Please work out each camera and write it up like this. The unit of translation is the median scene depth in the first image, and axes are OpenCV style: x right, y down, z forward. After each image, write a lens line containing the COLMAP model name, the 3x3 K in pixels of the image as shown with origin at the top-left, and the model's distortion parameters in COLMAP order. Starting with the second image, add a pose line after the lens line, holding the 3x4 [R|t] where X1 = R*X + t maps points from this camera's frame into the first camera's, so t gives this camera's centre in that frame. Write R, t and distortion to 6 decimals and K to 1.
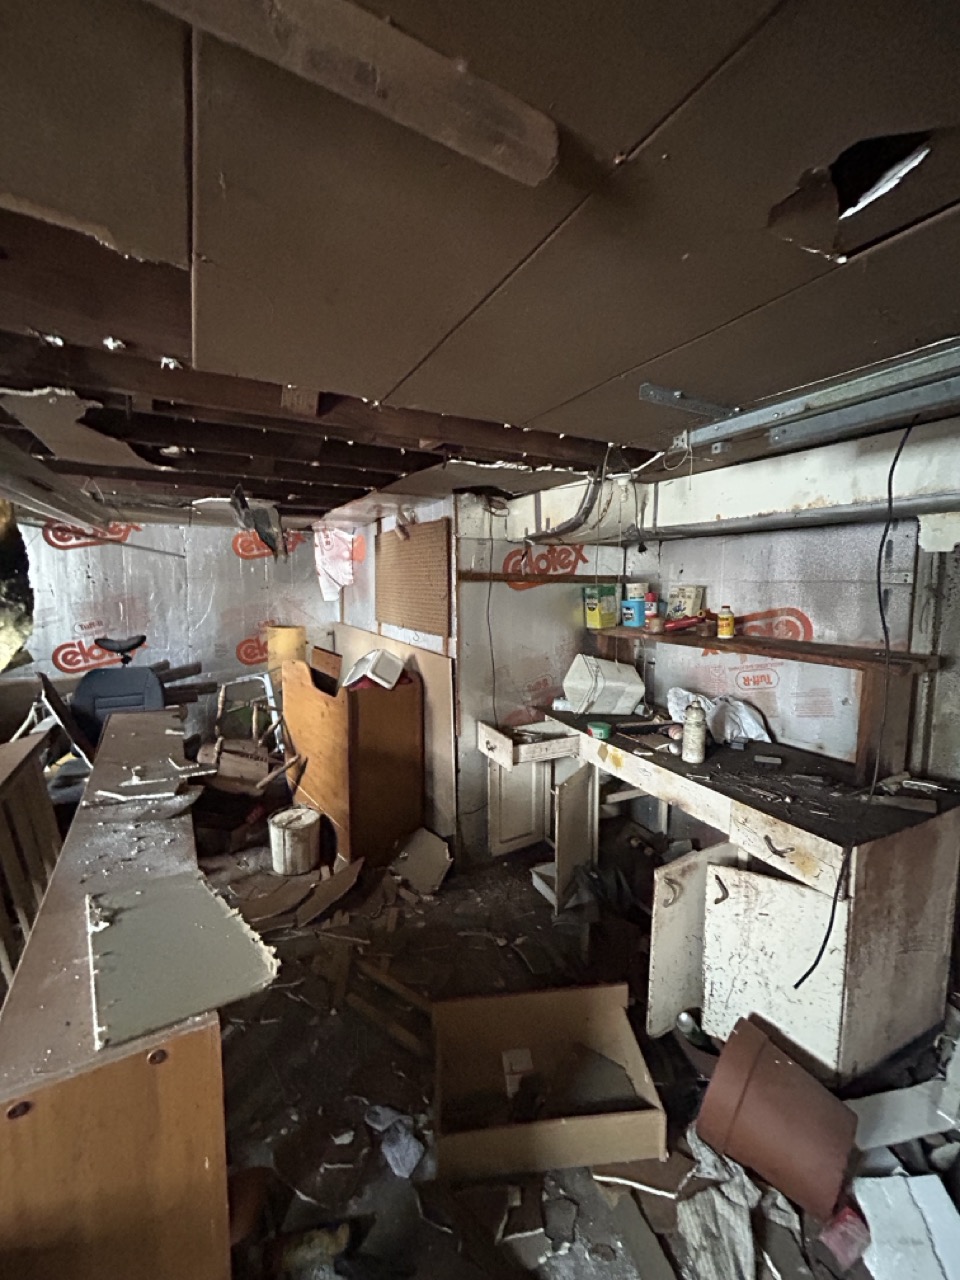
lens RADIAL K [[521.4, 0, 482.0], [0, 521.4, 637.4], [0, 0, 1]] dist [-0.000909, 0.000990]
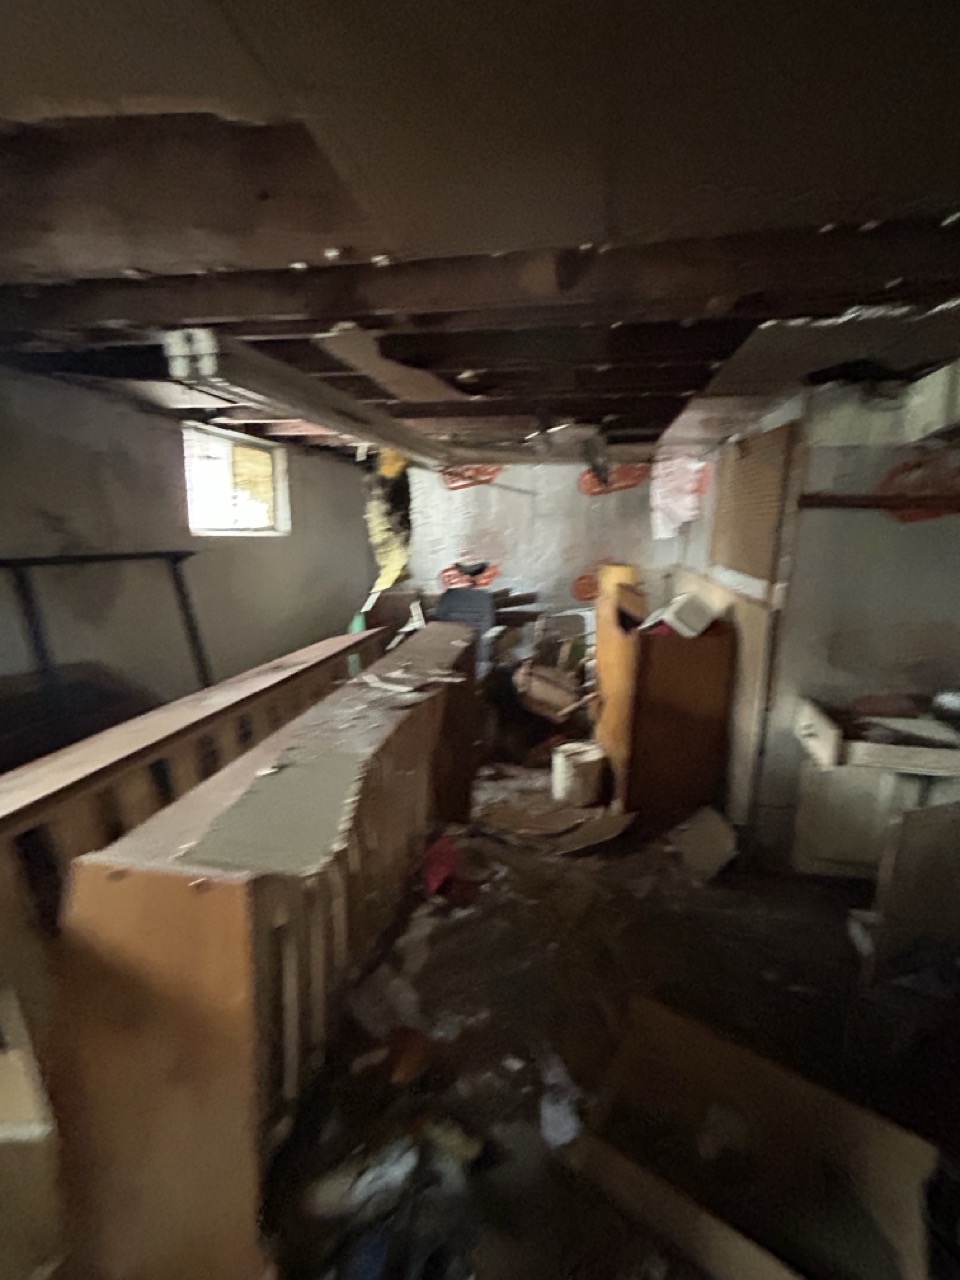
lens RADIAL K [[521.4, 0, 482.0], [0, 521.4, 638.3], [0, 0, 1]] dist [-0.000909, 0.000990]
pose [[0.758327, 0.144093, -0.635749, 0.108660], [-0.081105, 0.988541, 0.127312, 0.017802], [0.646809, -0.044982, 0.761324, 0.125518]]
